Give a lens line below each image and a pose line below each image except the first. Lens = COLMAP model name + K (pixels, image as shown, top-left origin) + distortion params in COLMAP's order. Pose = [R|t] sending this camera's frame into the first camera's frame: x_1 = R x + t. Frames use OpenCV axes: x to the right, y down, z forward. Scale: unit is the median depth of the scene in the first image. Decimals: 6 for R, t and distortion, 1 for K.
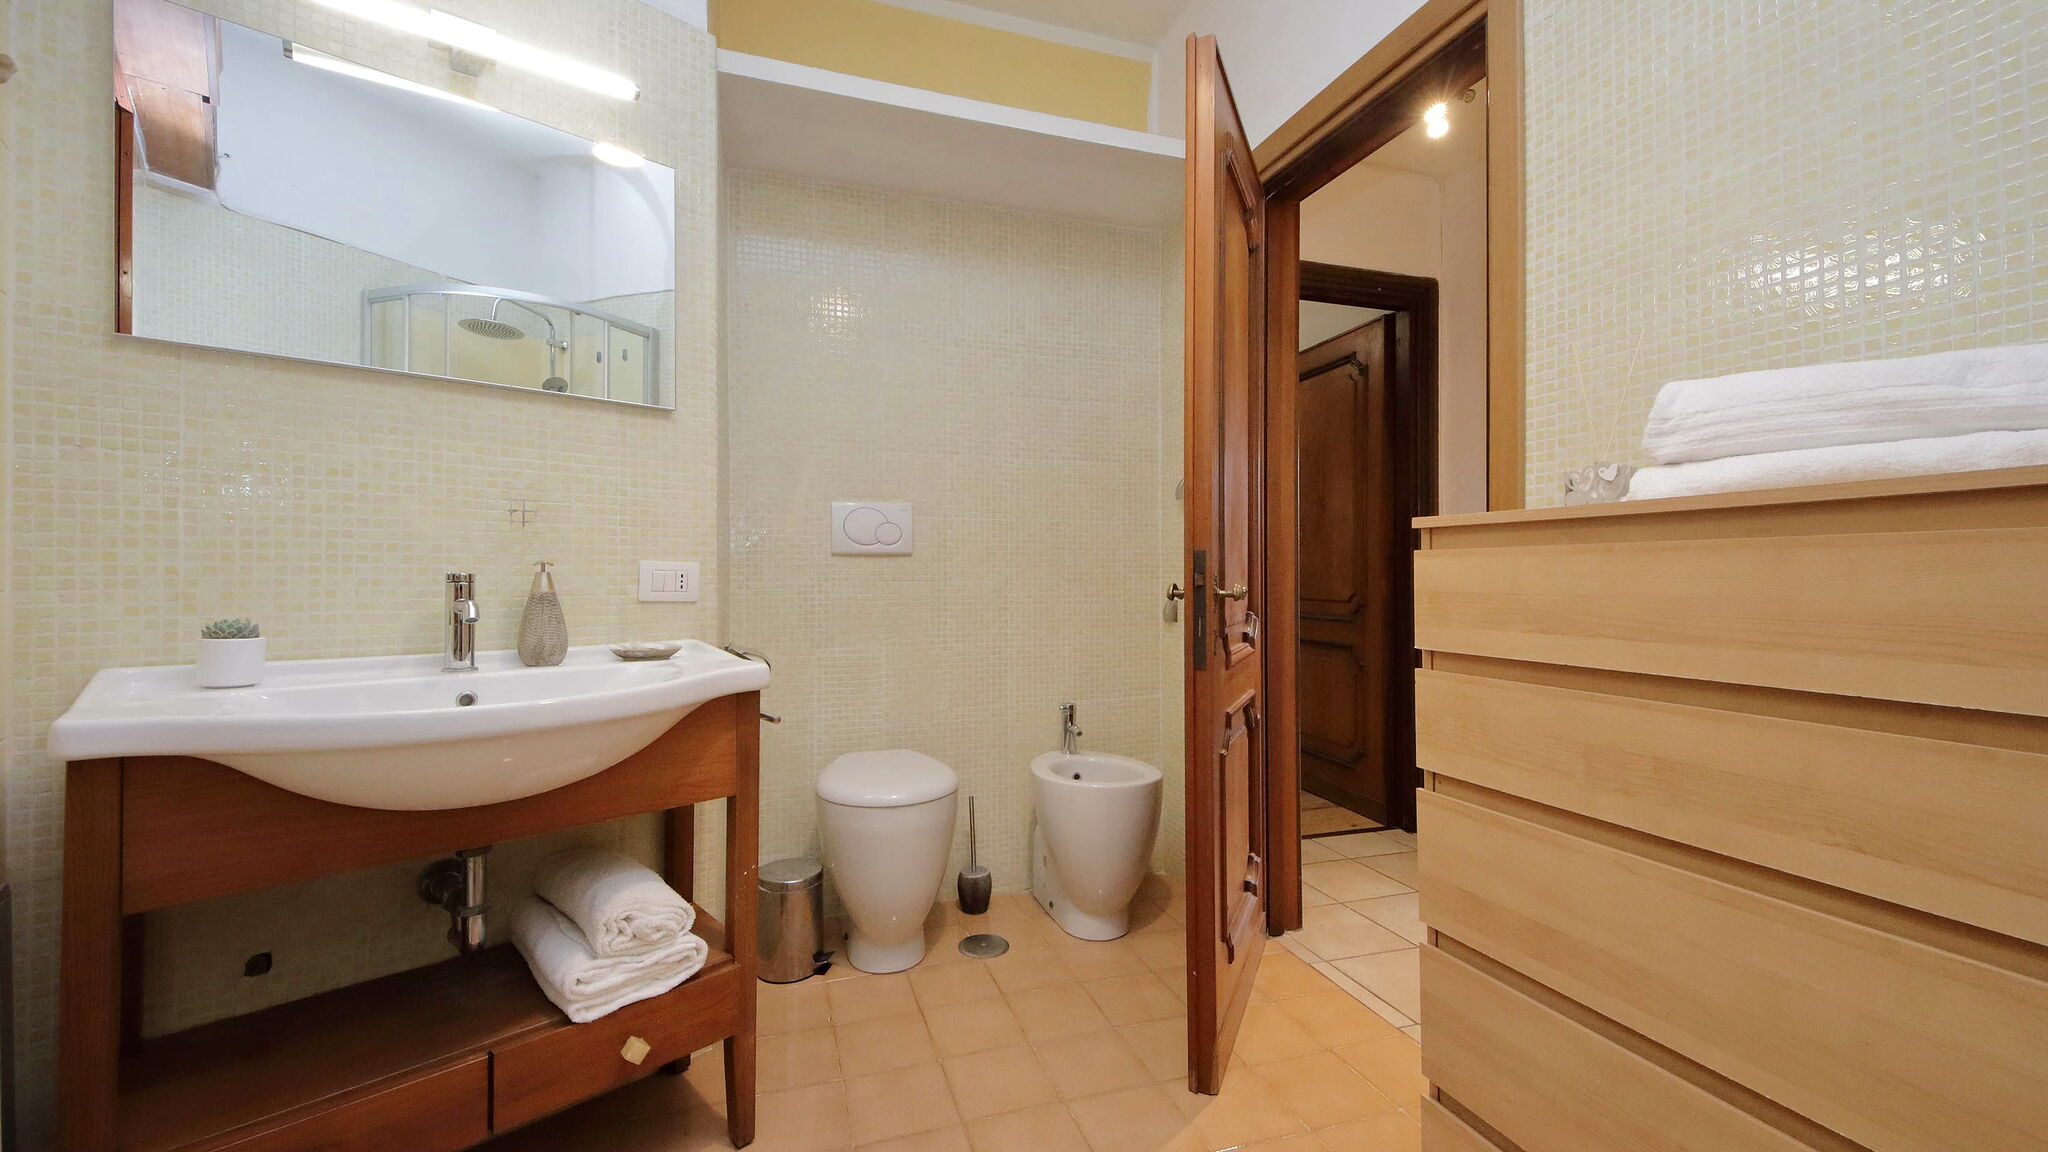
lens RADIAL K [[778.5, 0, 1008.0], [0, 778.5, 567.0], [0, 0, 1]] dist [0.022421, -0.008186]
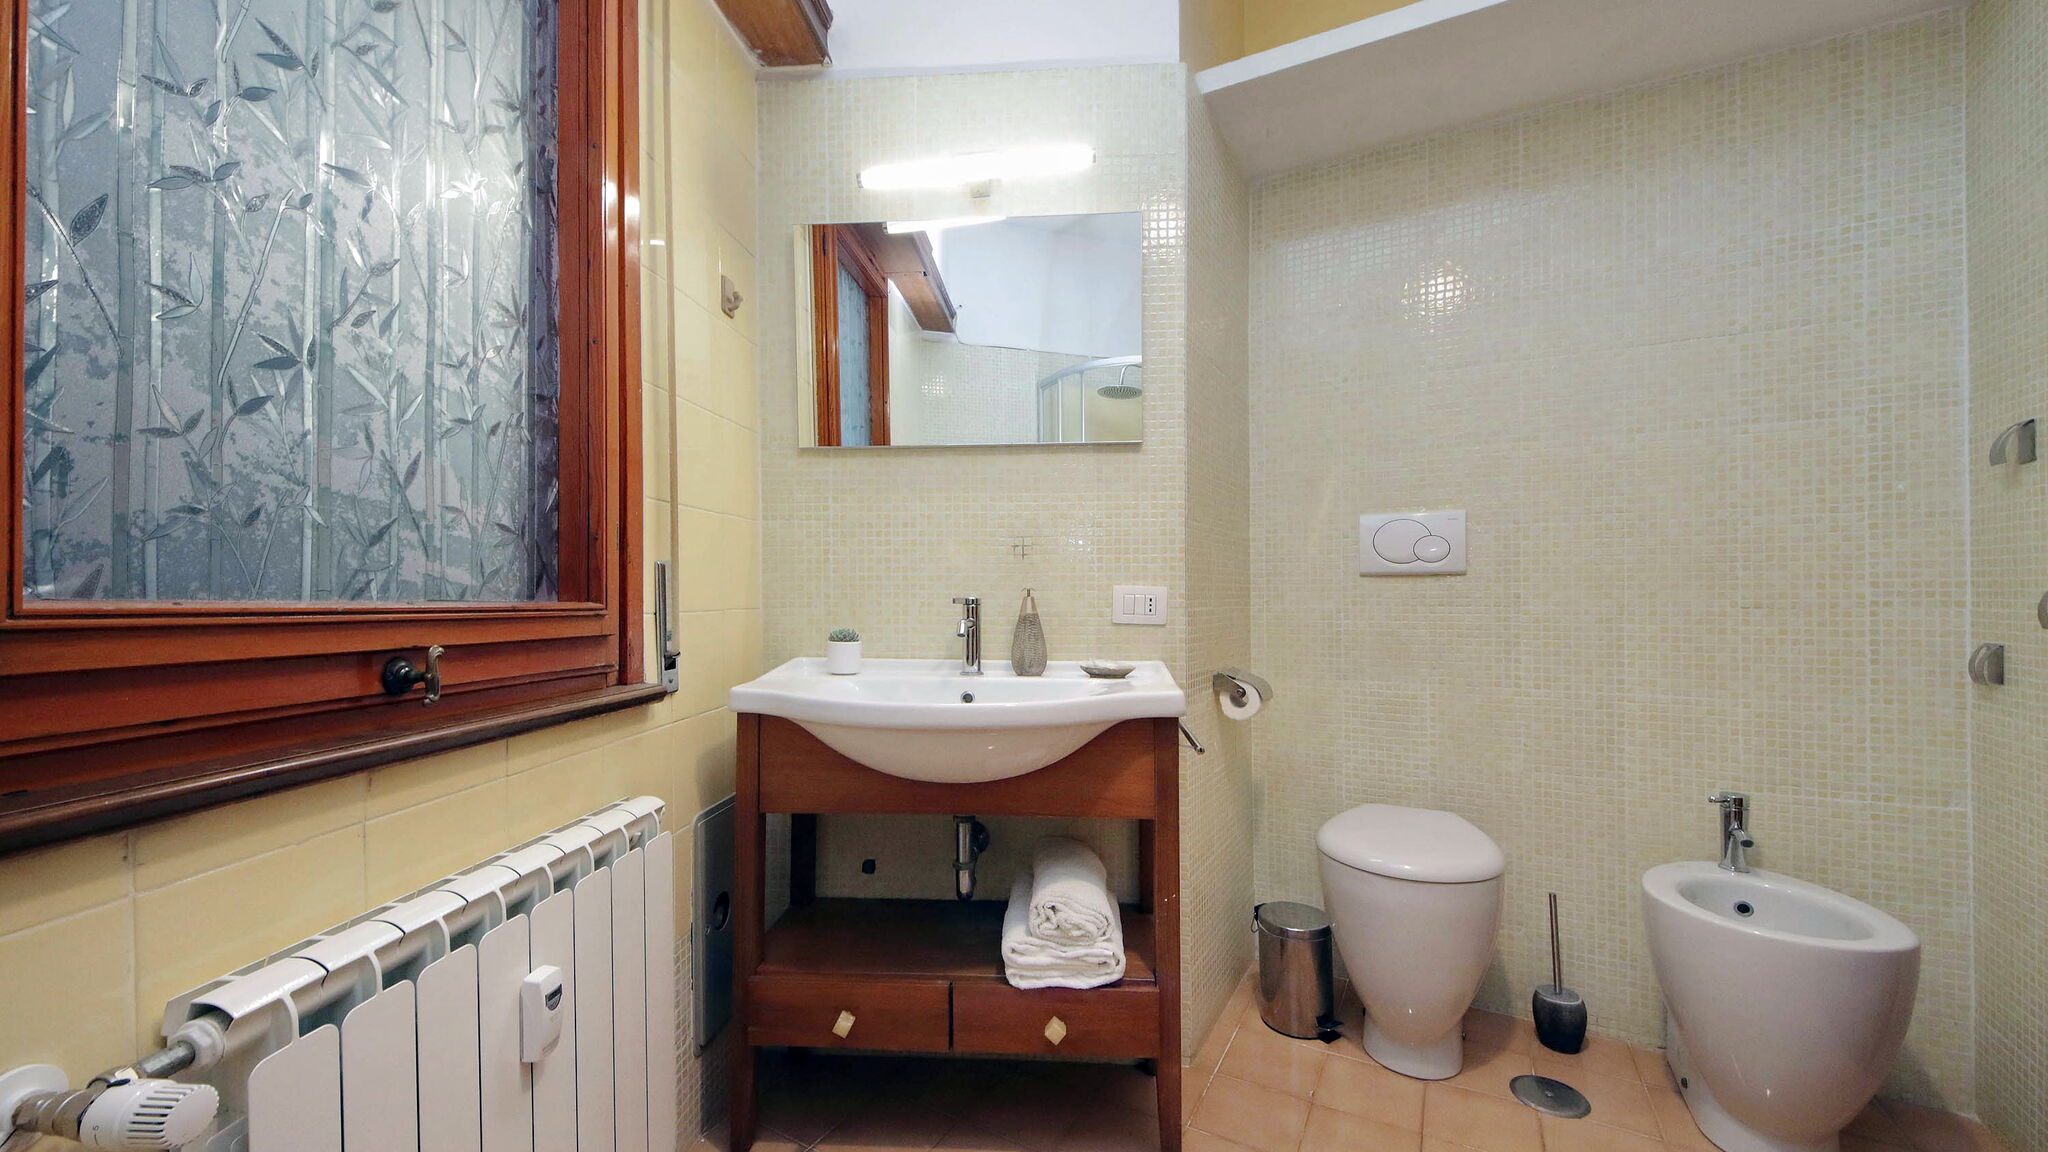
lens RADIAL K [[778.5, 0, 1028.2], [0, 778.5, 595.1], [0, 0, 1]] dist [0.022421, -0.008186]
pose [[0.692515, -0.003017, -0.721397, 0.242821], [0.007509, 0.999967, 0.003027, 0.000826], [0.721364, -0.007513, 0.692515, 0.179789]]
